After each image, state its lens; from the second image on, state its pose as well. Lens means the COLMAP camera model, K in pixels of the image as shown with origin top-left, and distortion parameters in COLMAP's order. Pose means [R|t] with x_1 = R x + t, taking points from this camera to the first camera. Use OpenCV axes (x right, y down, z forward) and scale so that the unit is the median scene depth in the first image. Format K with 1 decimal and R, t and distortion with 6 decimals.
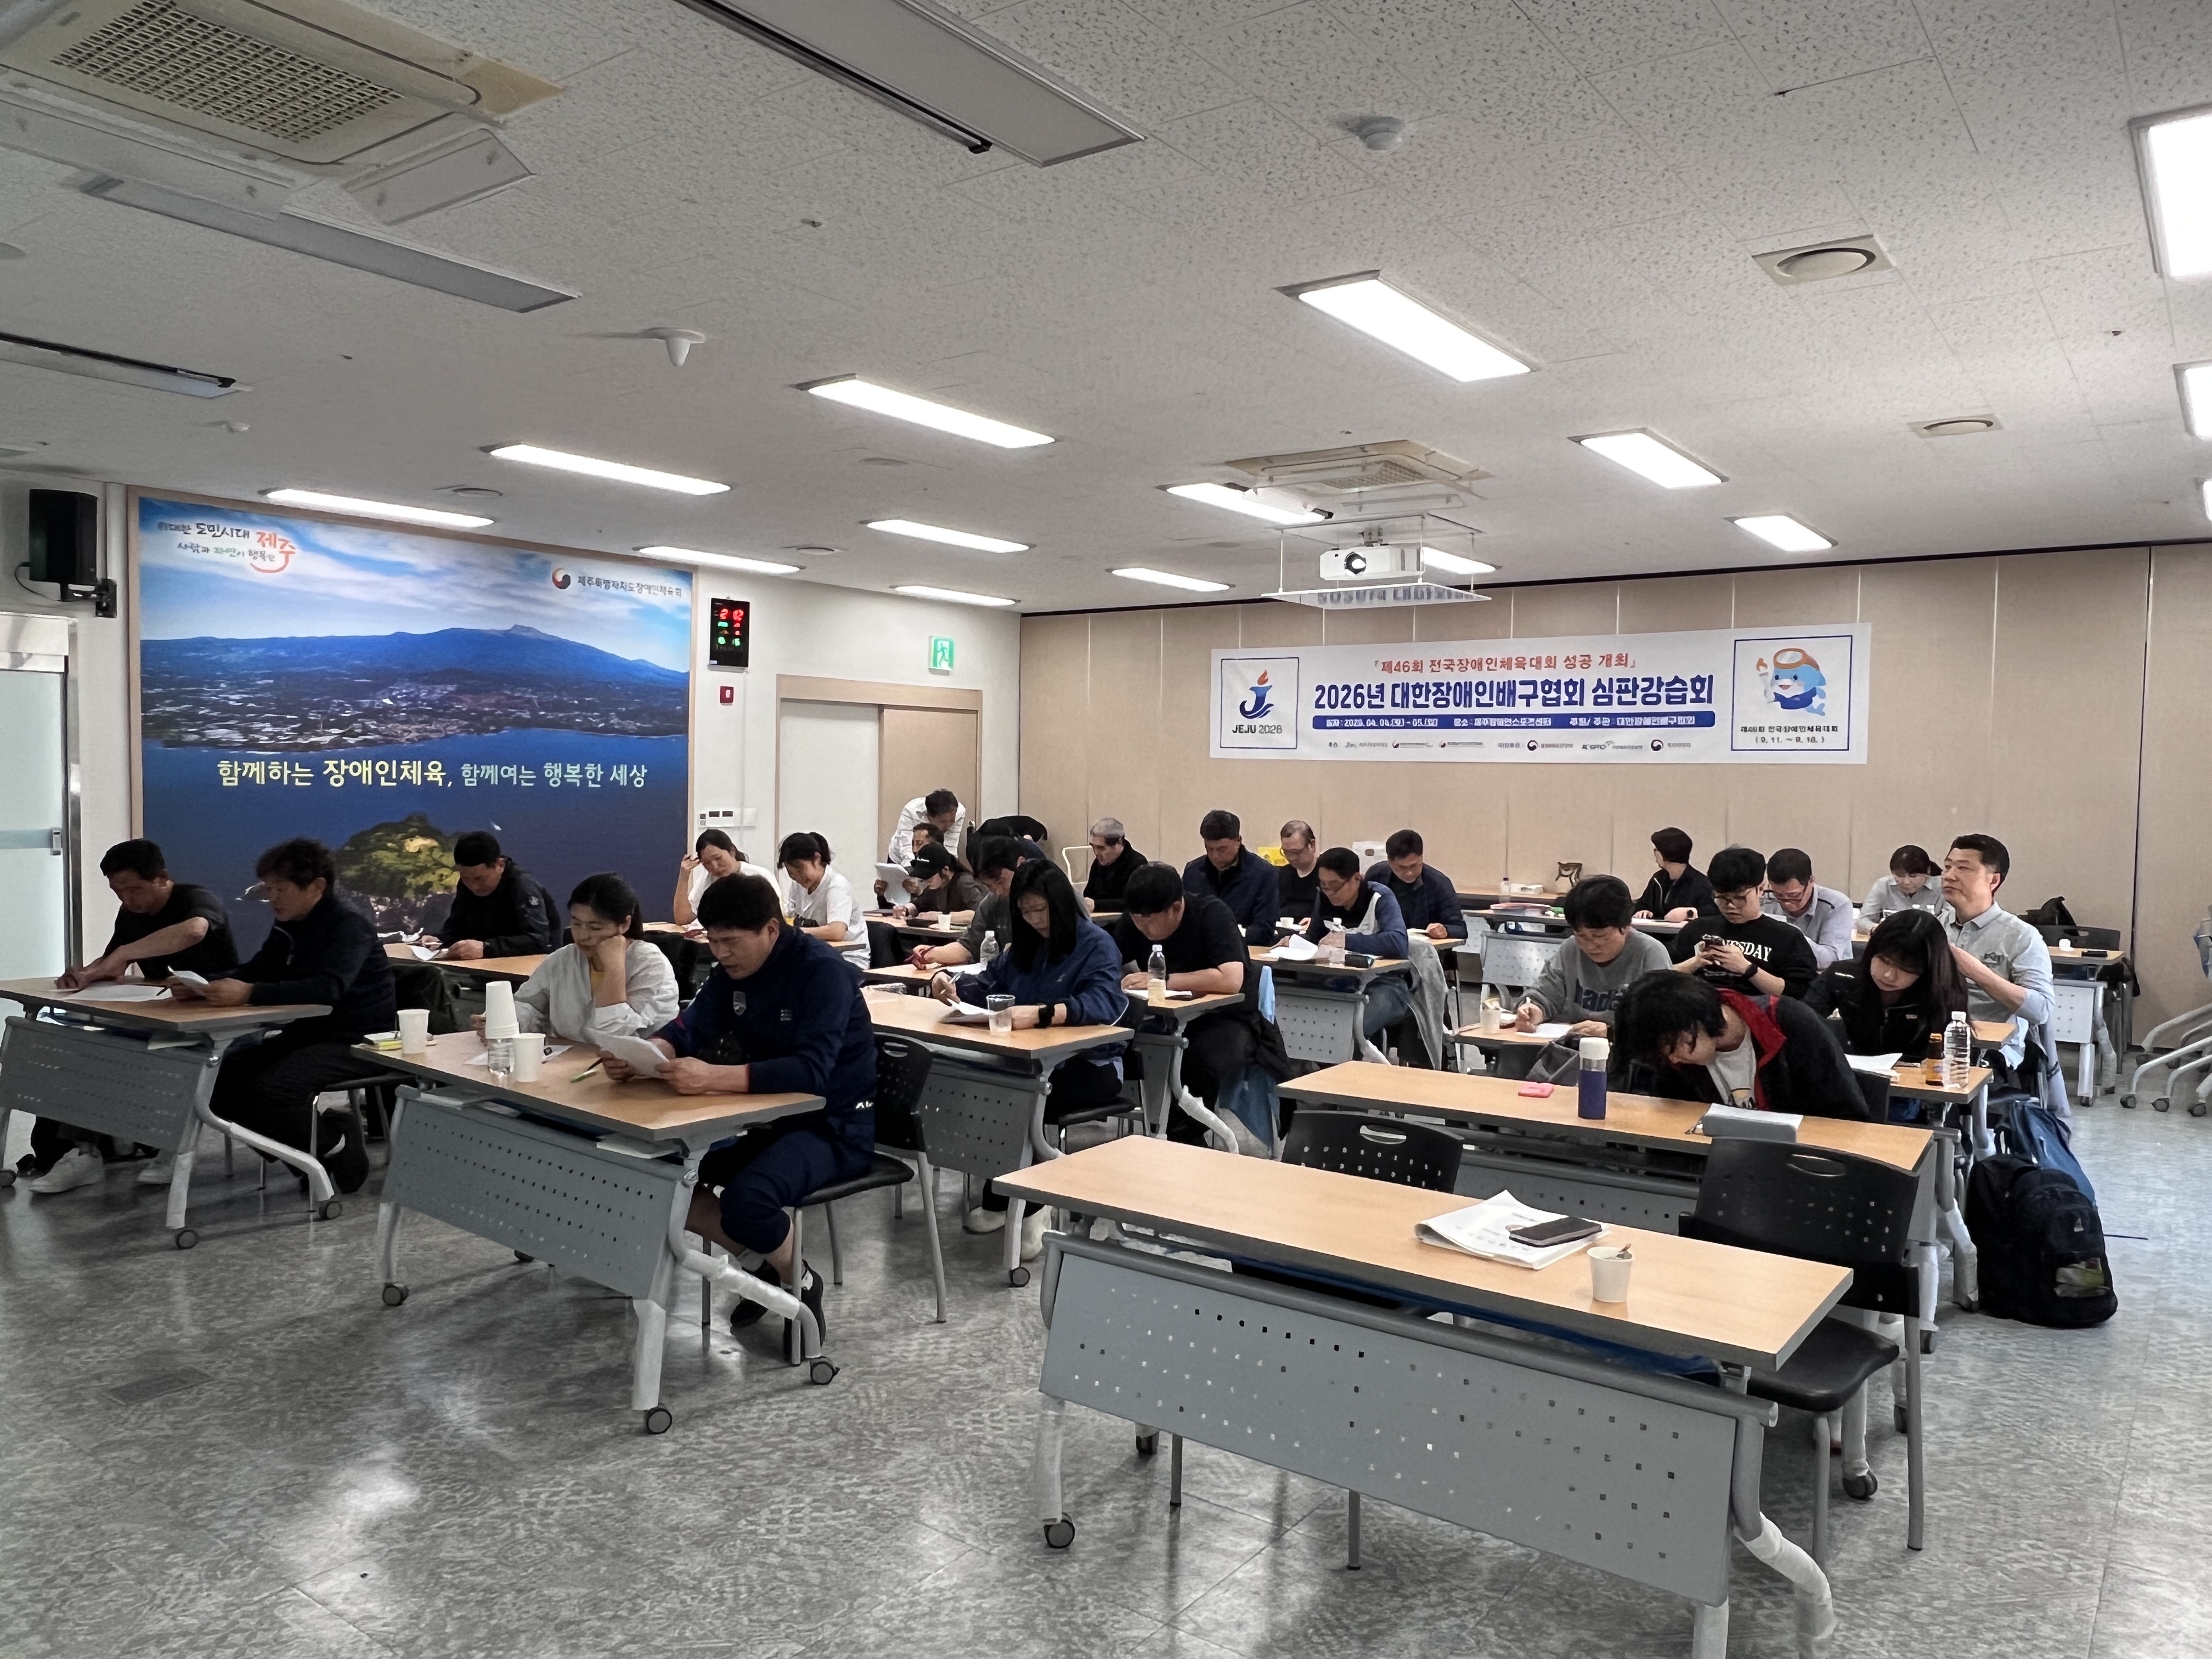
lens RADIAL K [[1543.6, 0, 1110.0], [0, 1543.6, 837.3], [0, 0, 1]] dist [-0.004383, -0.002093]
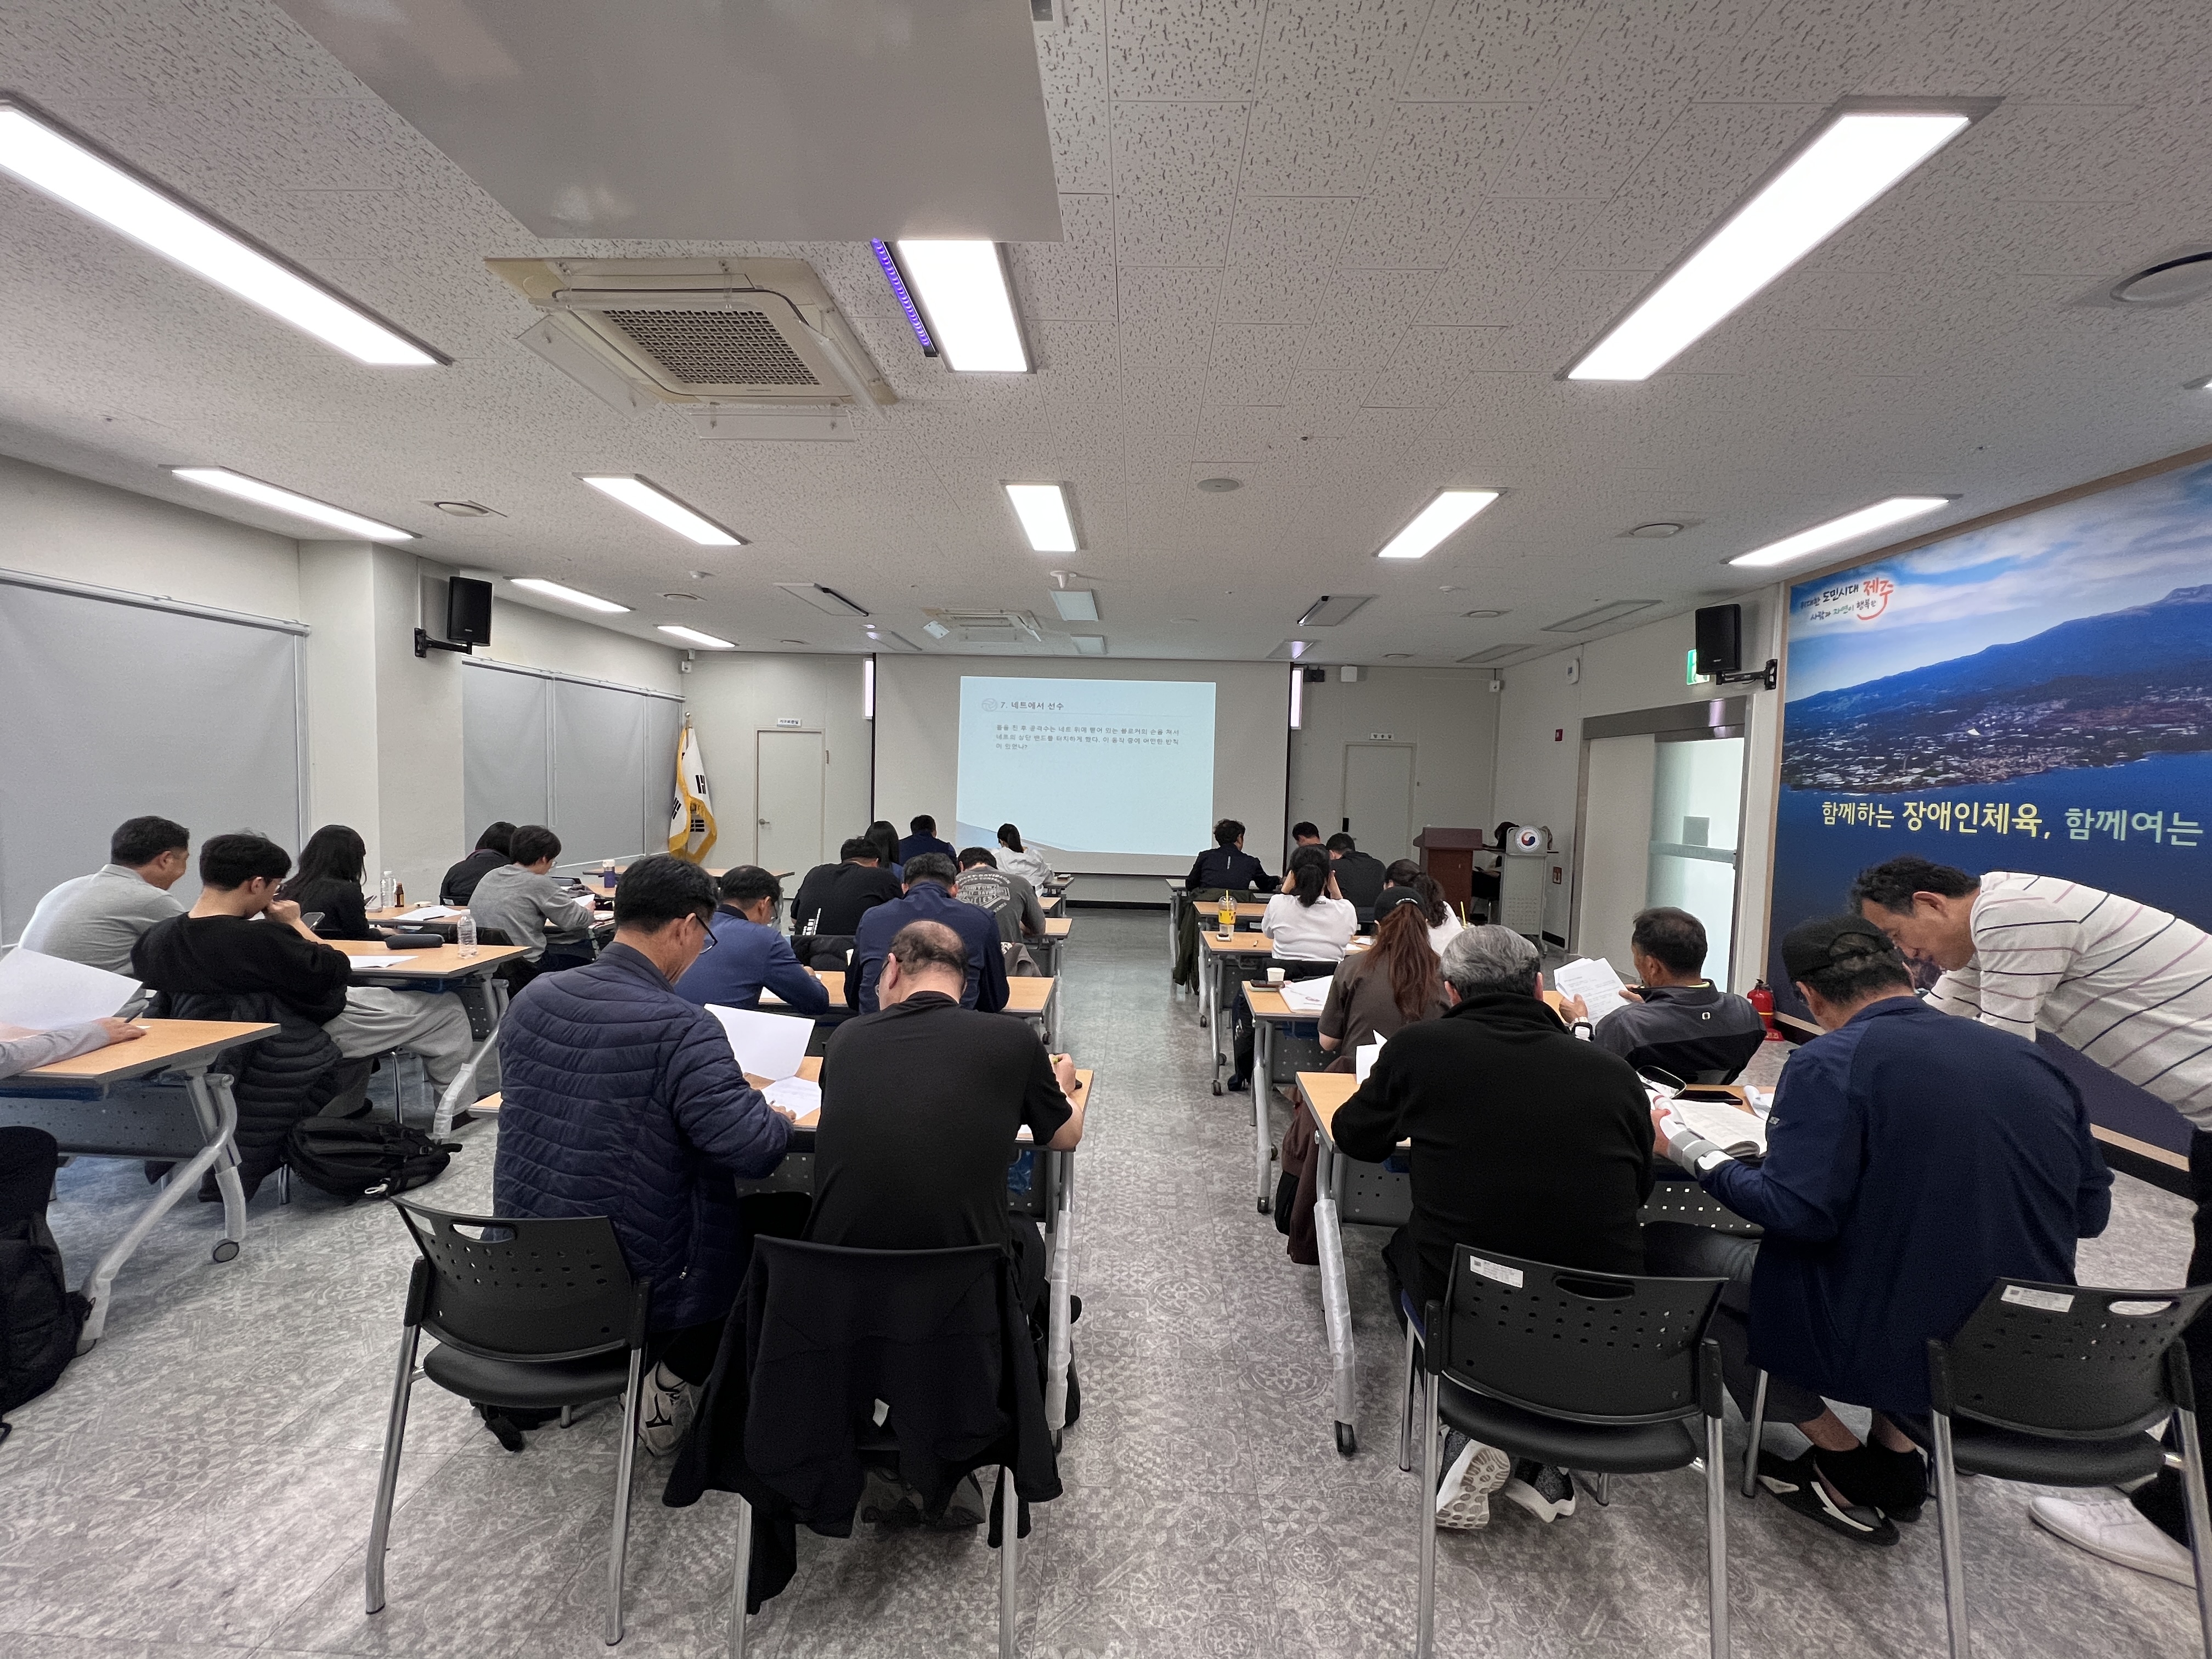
lens RADIAL K [[885.3, 0, 1118.0], [0, 885.3, 827.9], [0, 0, 1]] dist [-0.000061, 0.000201]
pose [[-0.820891, -0.004120, -0.571070, 0.190430], [-0.059070, 0.995223, 0.077731, -0.047071], [0.568022, 0.097542, -0.817213, 1.150203]]
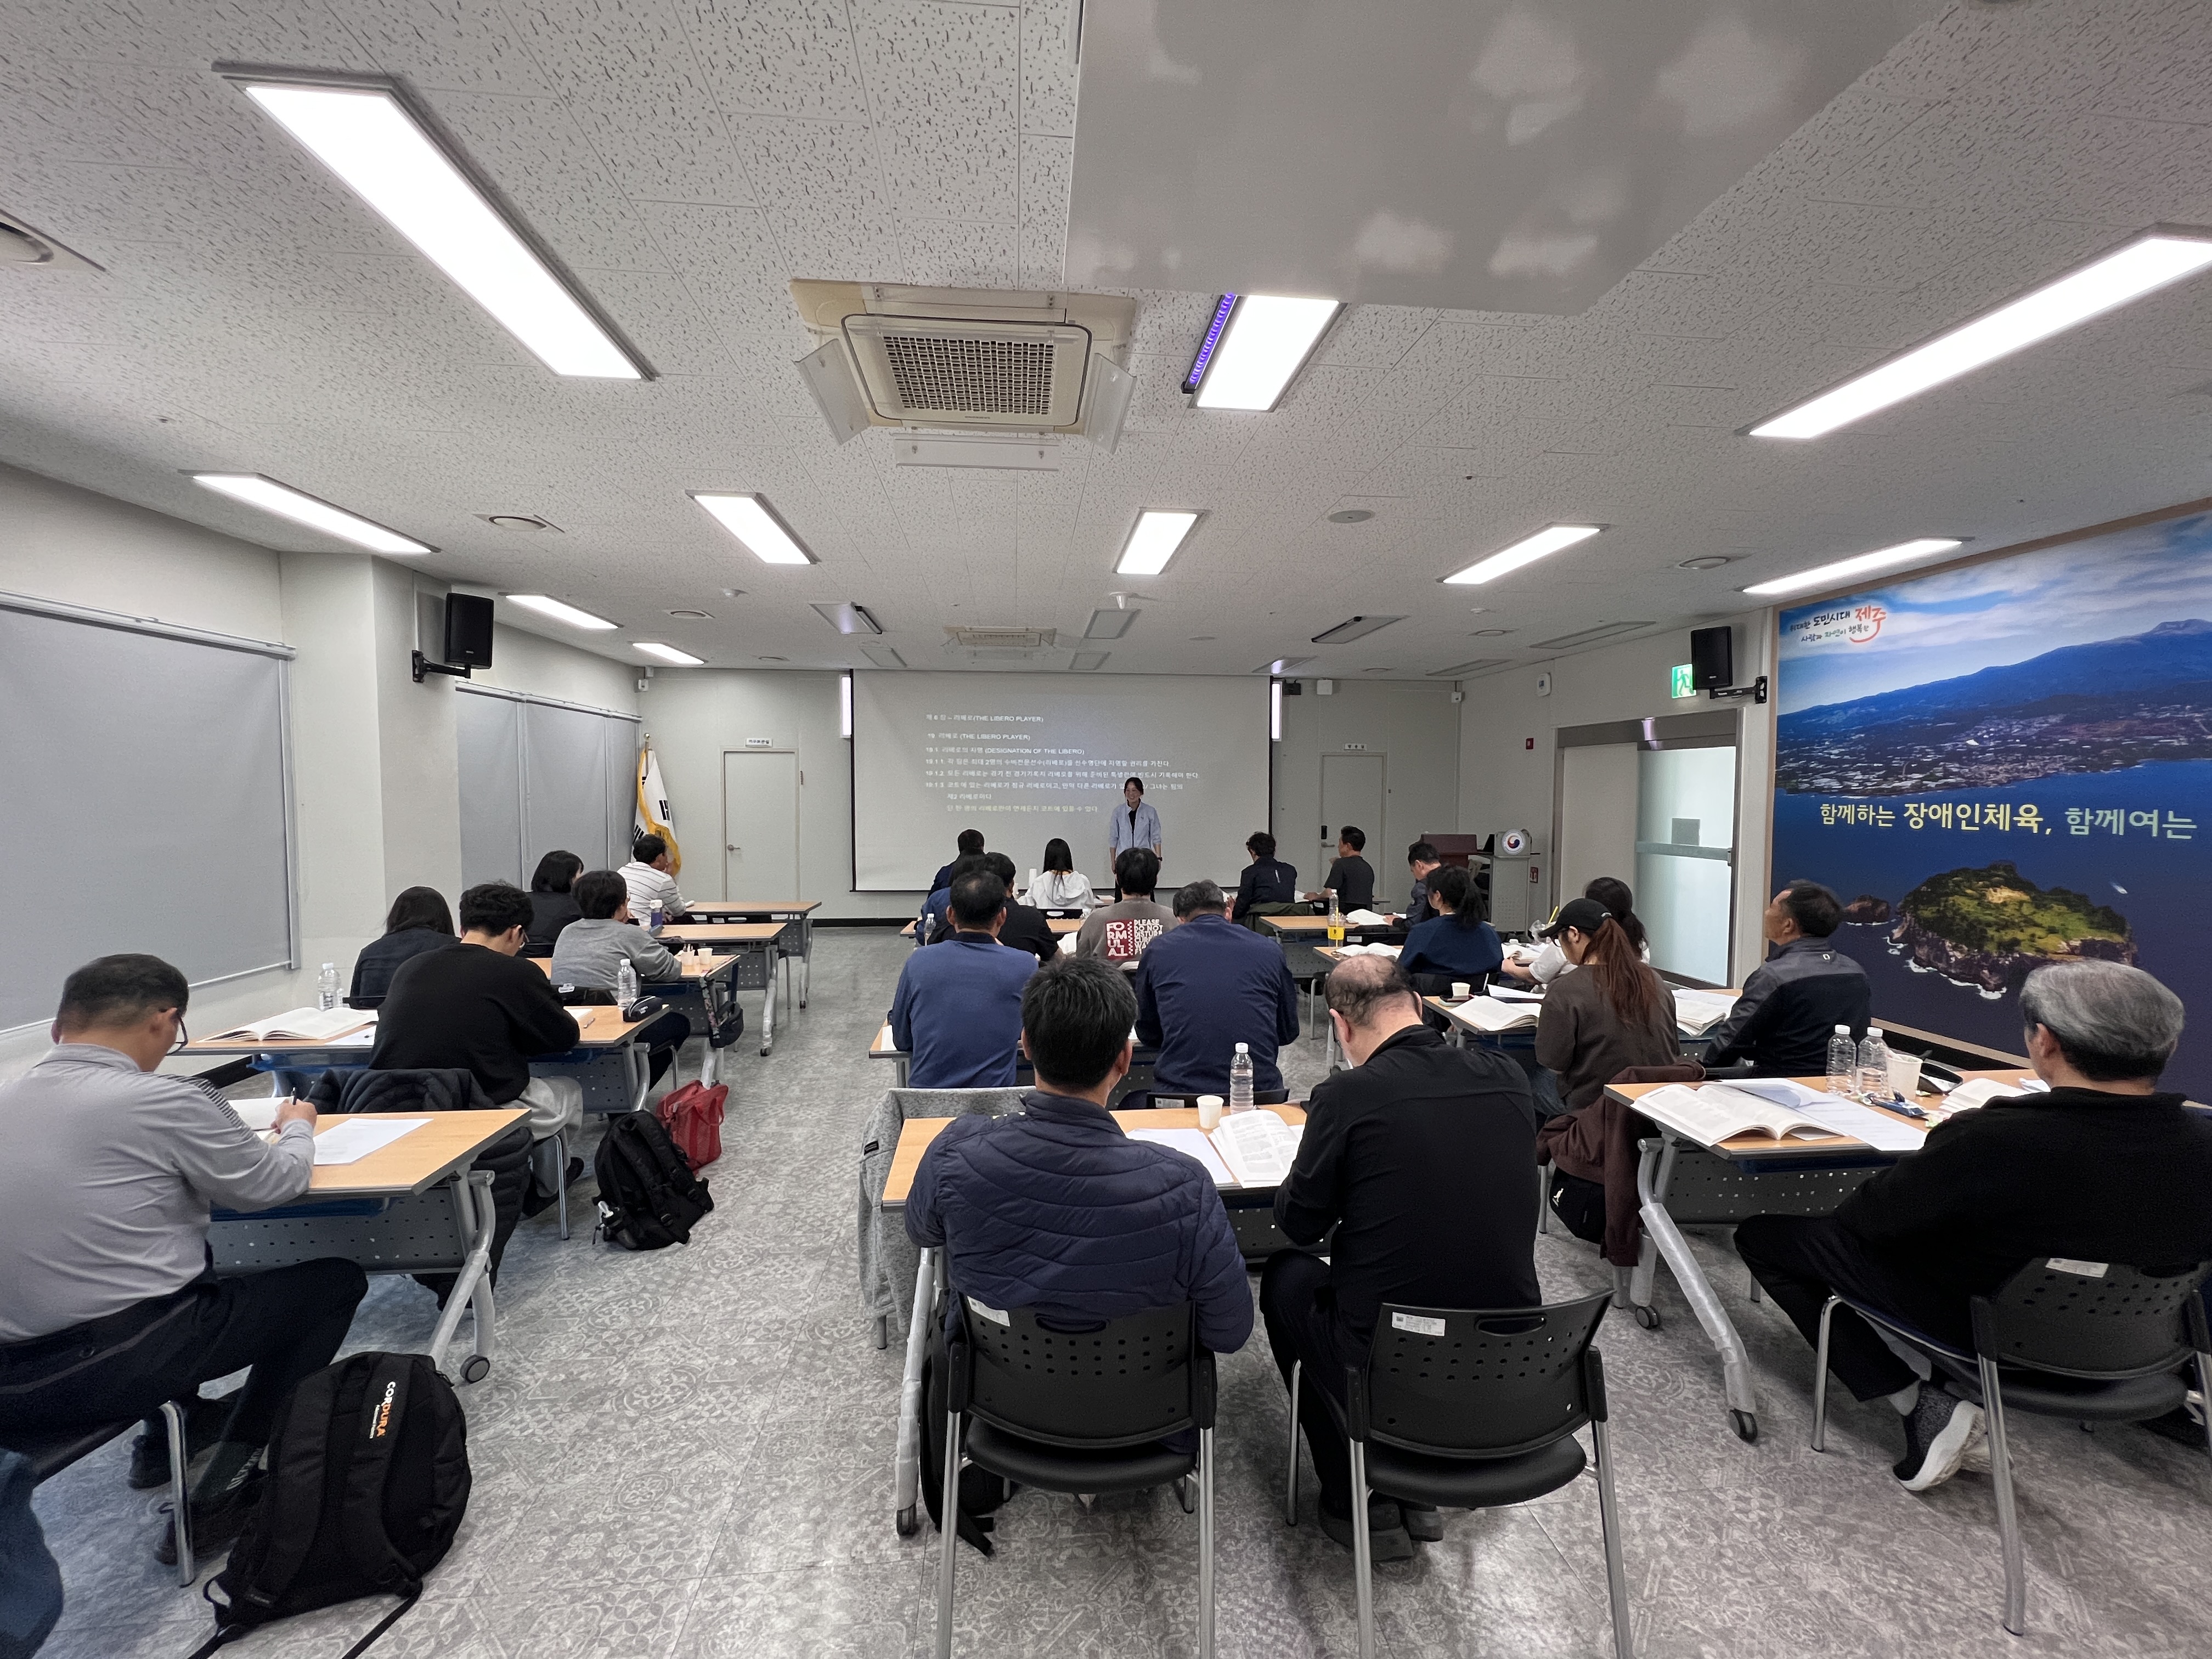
lens RADIAL K [[885.3, 0, 1118.3], [0, 885.3, 828.8], [0, 0, 1]] dist [-0.000061, 0.000201]
pose [[-0.734586, 0.015729, -0.678333, 0.302691], [-0.038631, 0.997140, 0.064956, -0.050497], [0.677415, 0.073920, -0.731878, 1.062139]]
